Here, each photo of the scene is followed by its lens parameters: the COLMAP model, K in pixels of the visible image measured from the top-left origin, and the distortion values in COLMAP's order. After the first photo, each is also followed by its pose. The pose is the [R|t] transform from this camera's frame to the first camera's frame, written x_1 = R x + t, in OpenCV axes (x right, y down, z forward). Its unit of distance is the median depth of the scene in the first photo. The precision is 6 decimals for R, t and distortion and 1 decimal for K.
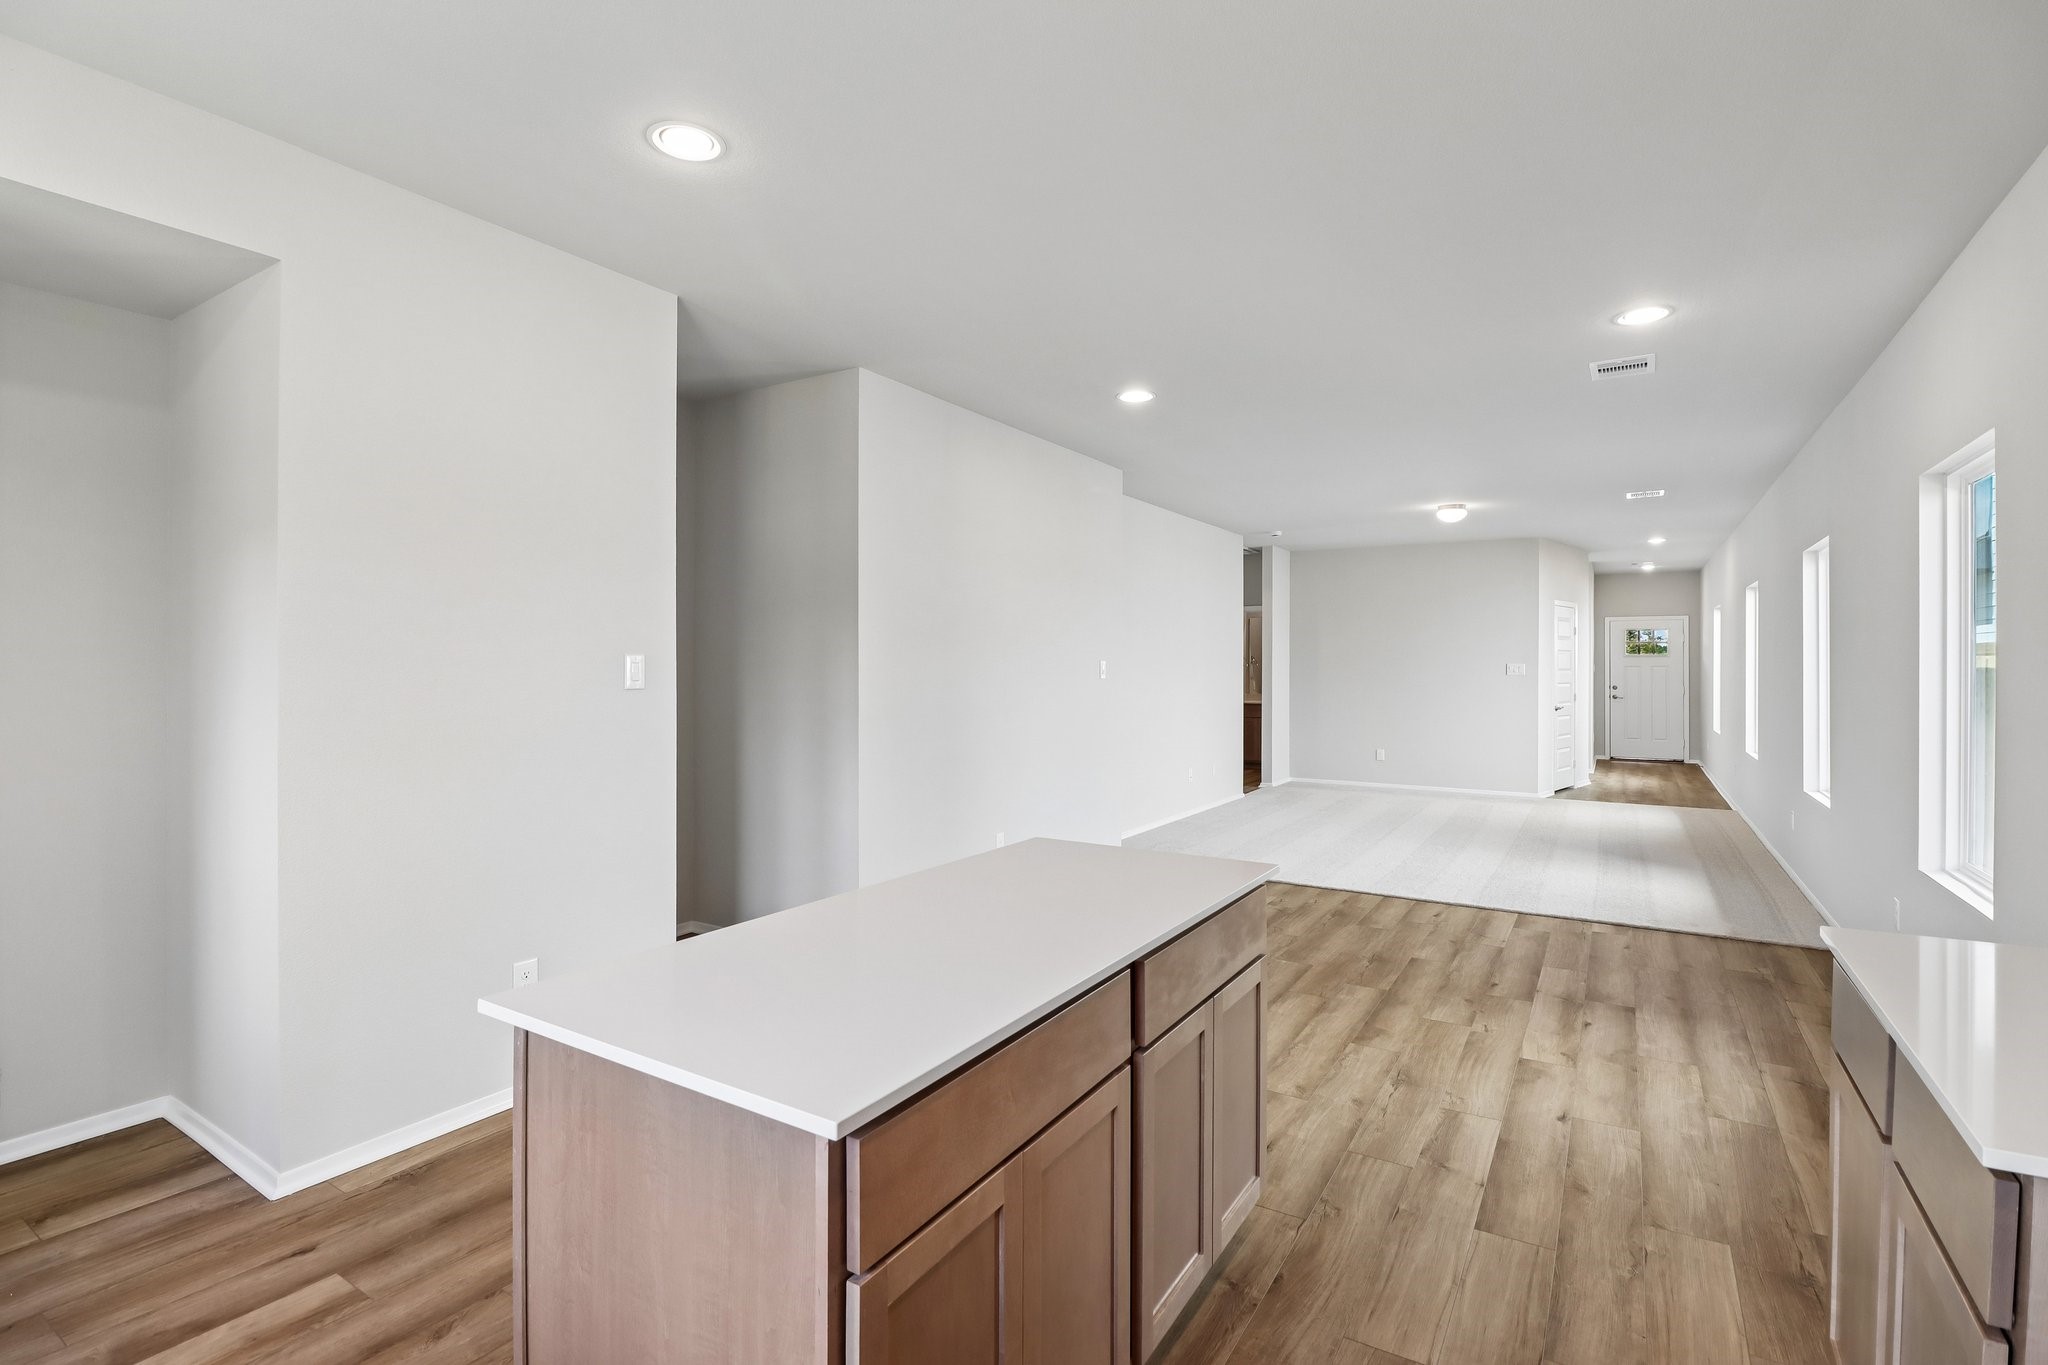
lens RADIAL K [[960.7, 0, 1008.2], [0, 960.7, 660.5], [0, 0, 1]] dist [0.003781, -0.004709]
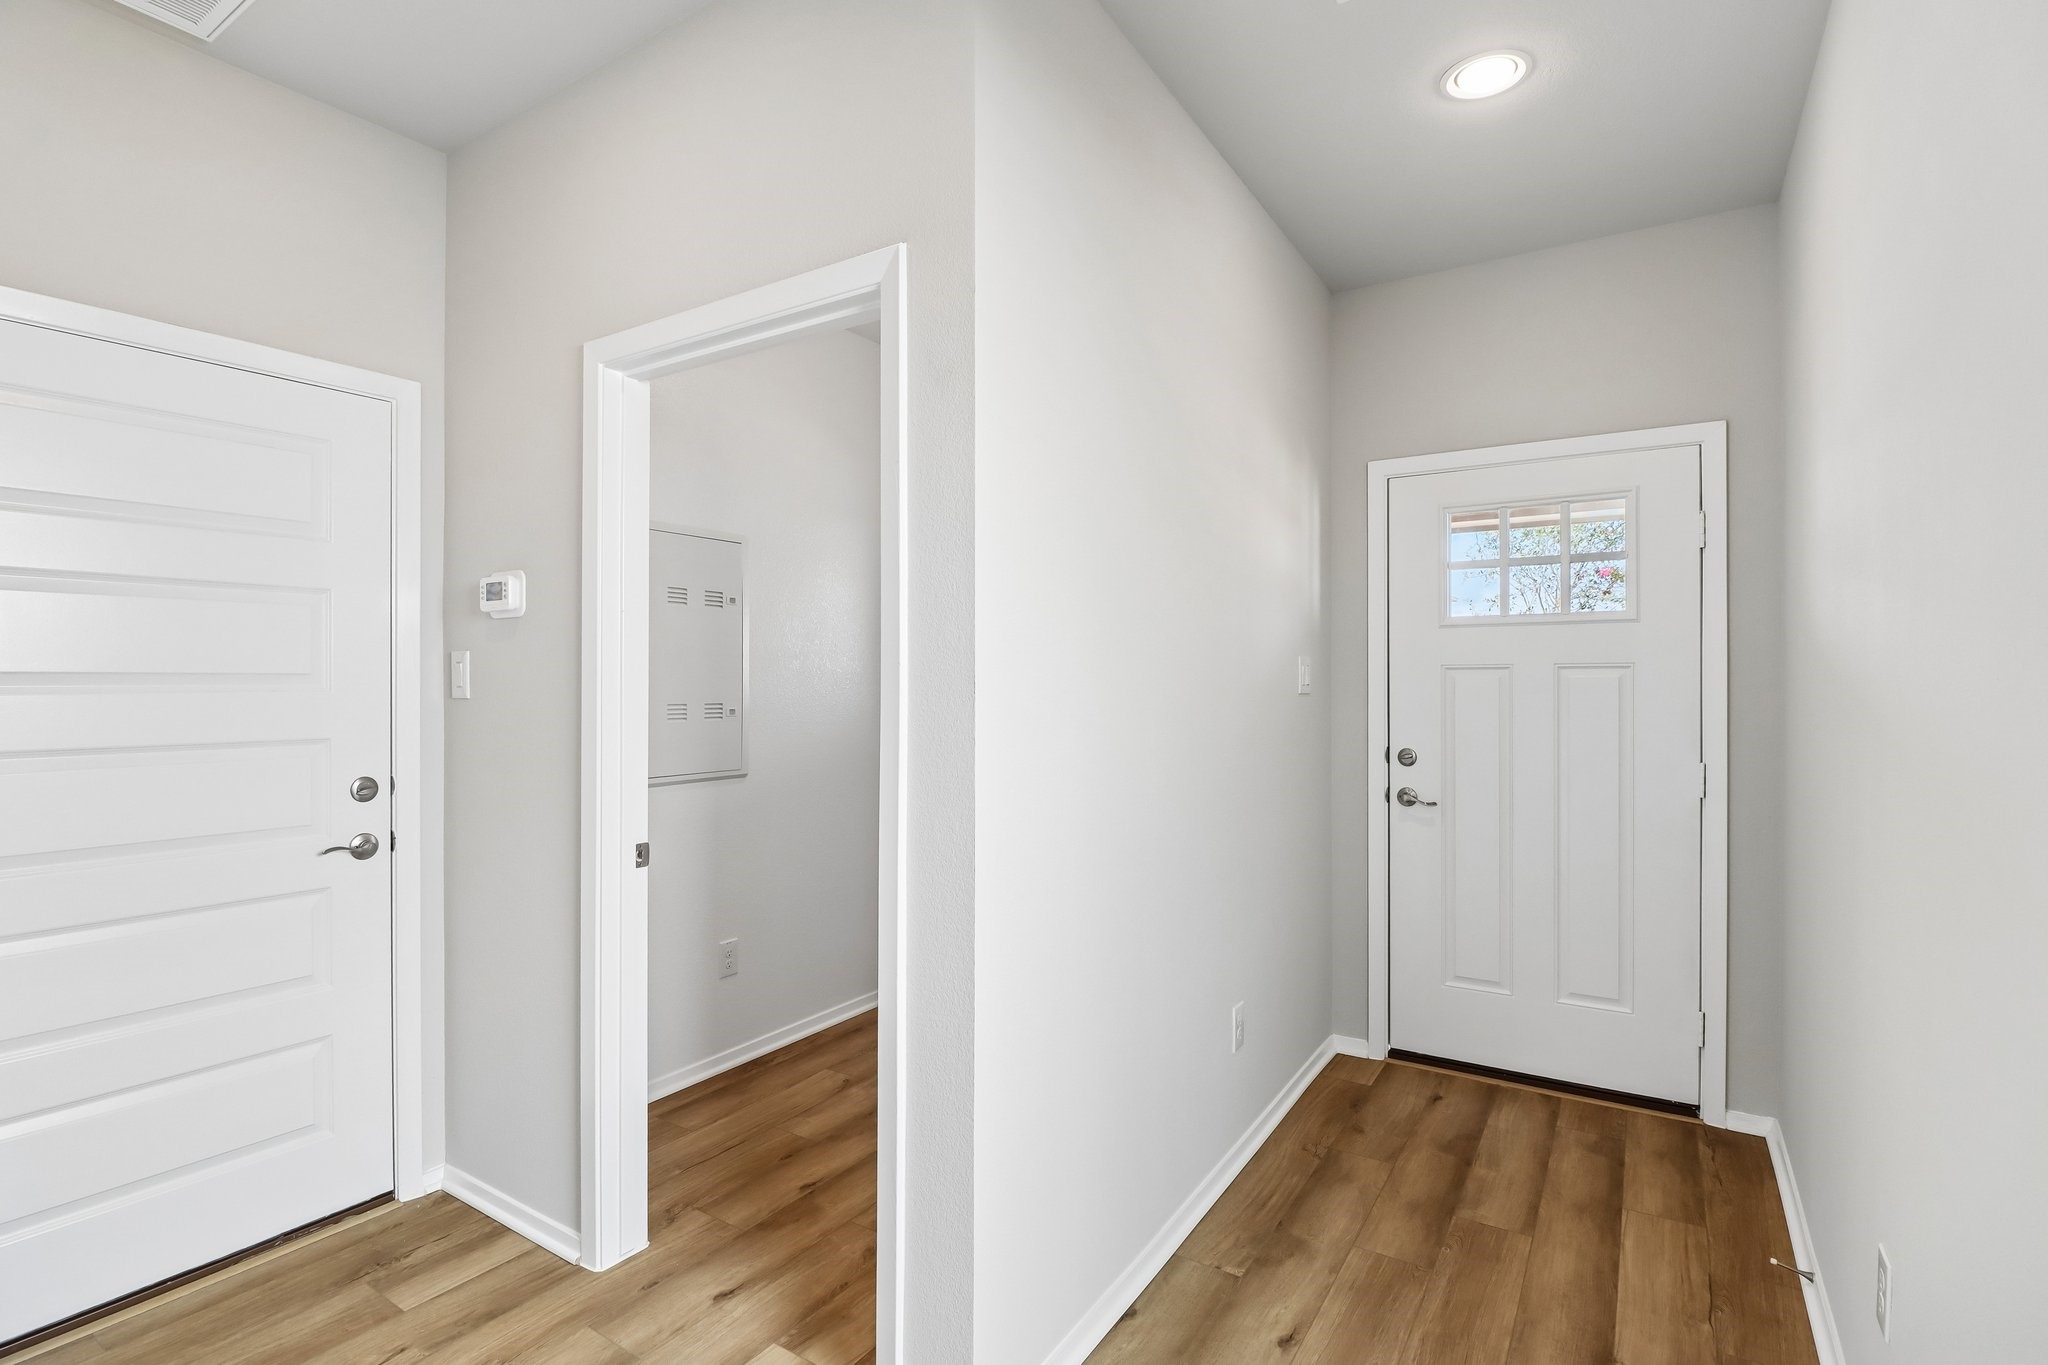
lens RADIAL K [[960.7, 0, 991.7], [0, 960.7, 686.5], [0, 0, 1]] dist [0.003781, -0.004709]
pose [[0.999400, -0.001194, -0.034618, 0.634426], [0.001540, 0.999949, 0.009979, 0.009911], [0.034605, -0.010026, 0.999351, 0.897335]]
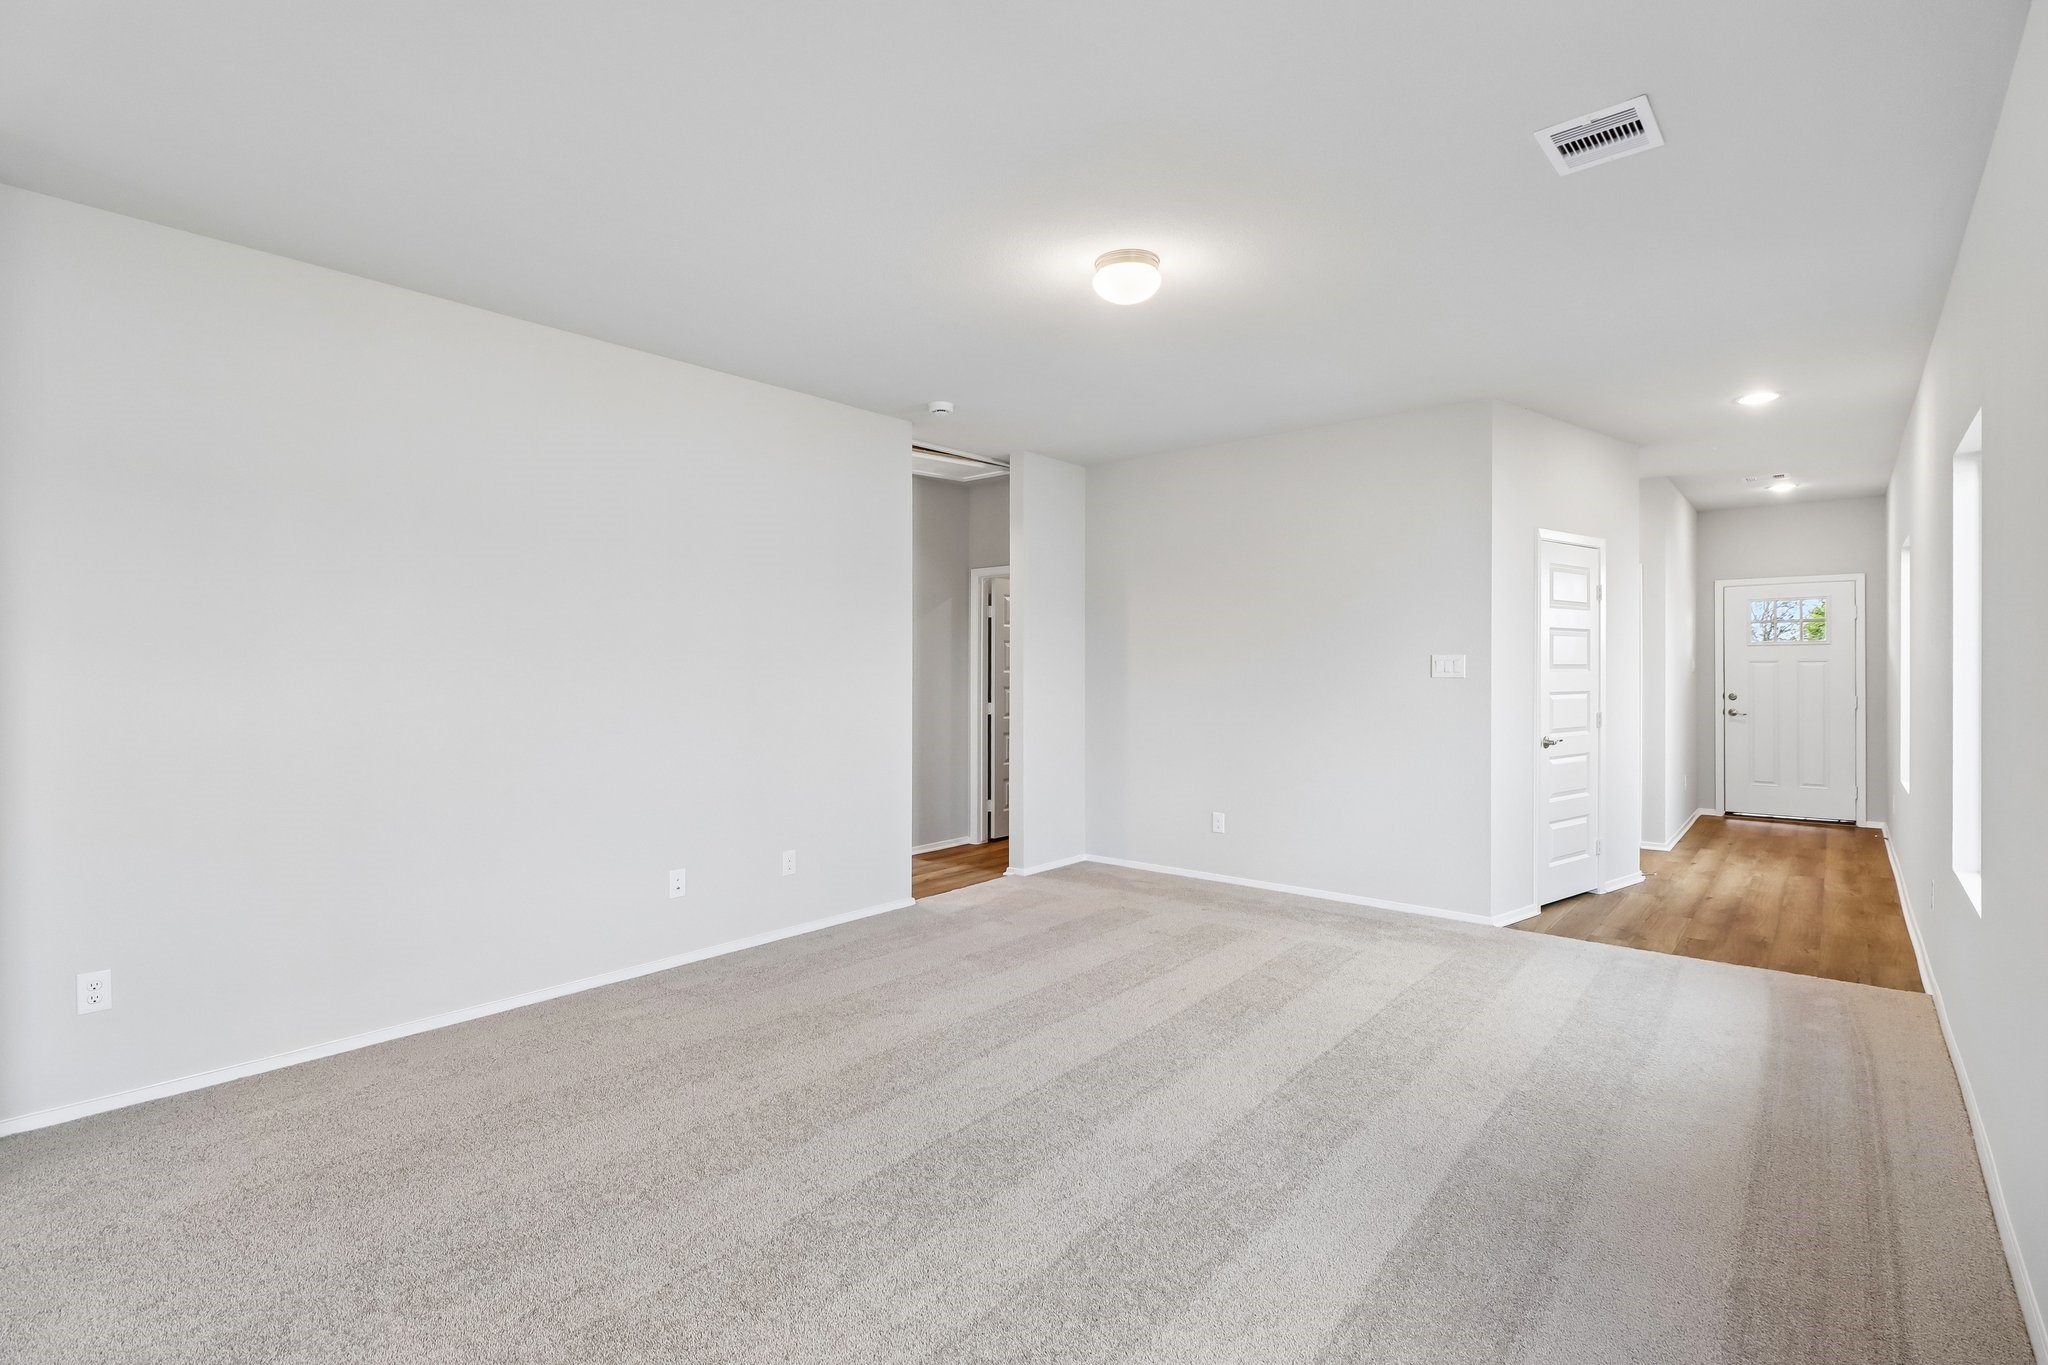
lens RADIAL K [[960.7, 0, 1009.3], [0, 960.7, 664.1], [0, 0, 1]] dist [0.003781, -0.004709]
pose [[0.989835, -0.003056, -0.142189, 0.316531], [0.003762, 0.999982, 0.004699, 0.003887], [0.142172, -0.005186, 0.989828, 0.399960]]
